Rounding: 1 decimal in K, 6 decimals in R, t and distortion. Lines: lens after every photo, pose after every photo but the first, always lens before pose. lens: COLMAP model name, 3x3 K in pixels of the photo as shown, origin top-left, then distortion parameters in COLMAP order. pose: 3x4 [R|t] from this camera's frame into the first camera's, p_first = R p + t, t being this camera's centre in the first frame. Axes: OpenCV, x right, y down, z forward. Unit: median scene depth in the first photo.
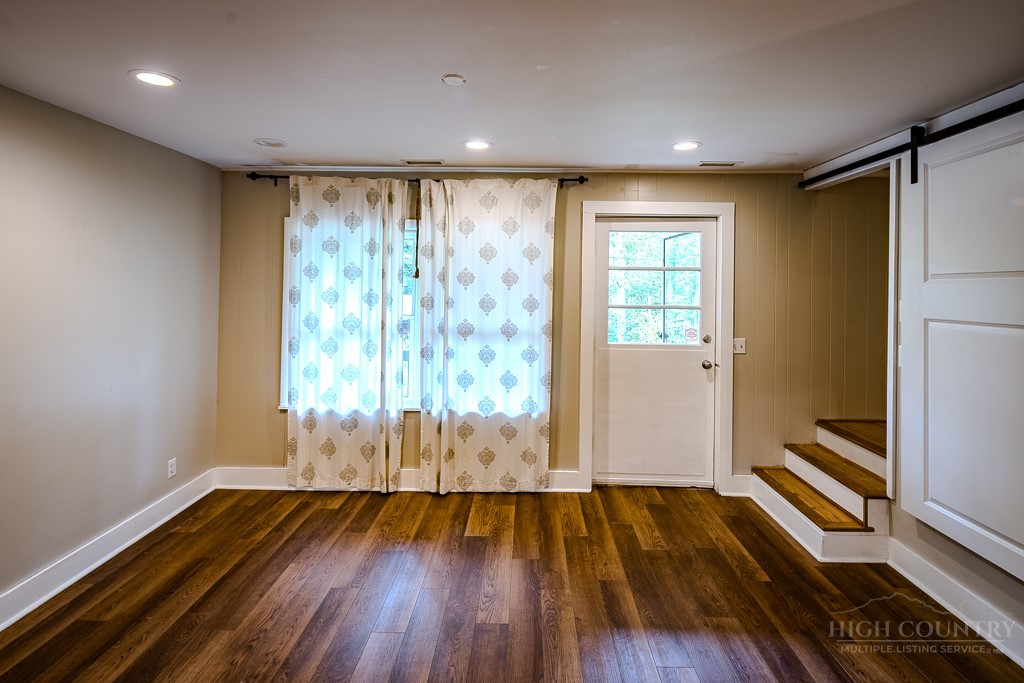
lens RADIAL K [[517.5, 0, 541.1], [0, 517.5, 263.6], [0, 0, 1]] dist [0.003622, 0.000682]
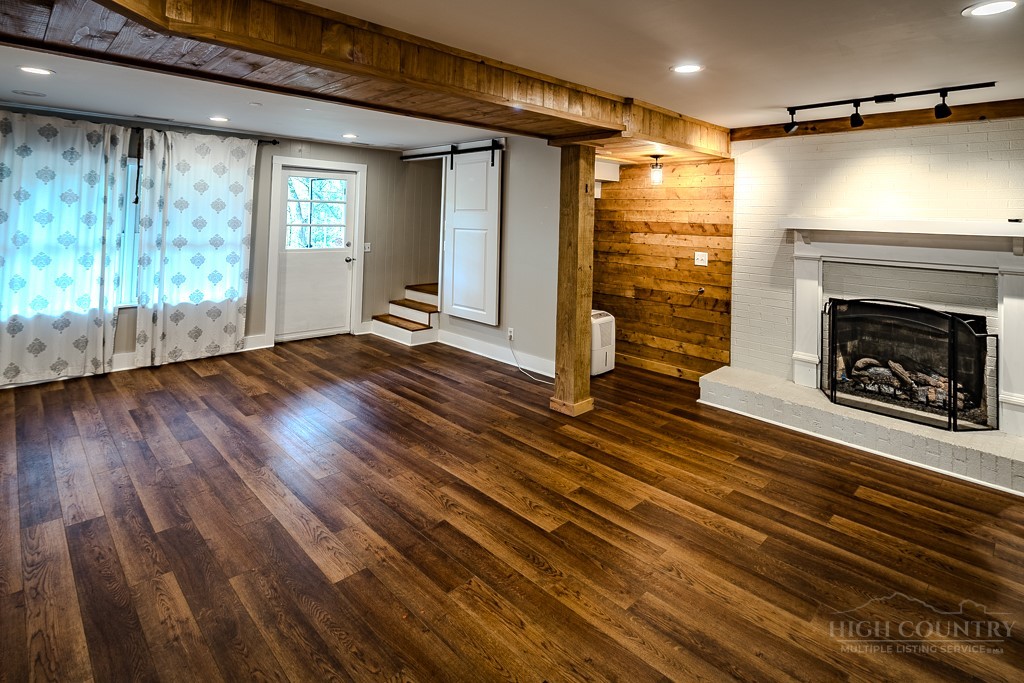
lens RADIAL K [[517.5, 0, 541.1], [0, 517.5, 263.6], [0, 0, 1]] dist [0.003622, 0.000682]
pose [[0.698605, -0.058215, 0.713135, -0.463738], [-0.043353, 0.991410, 0.123400, -0.027405], [-0.714193, -0.117124, 0.690080, -0.638686]]
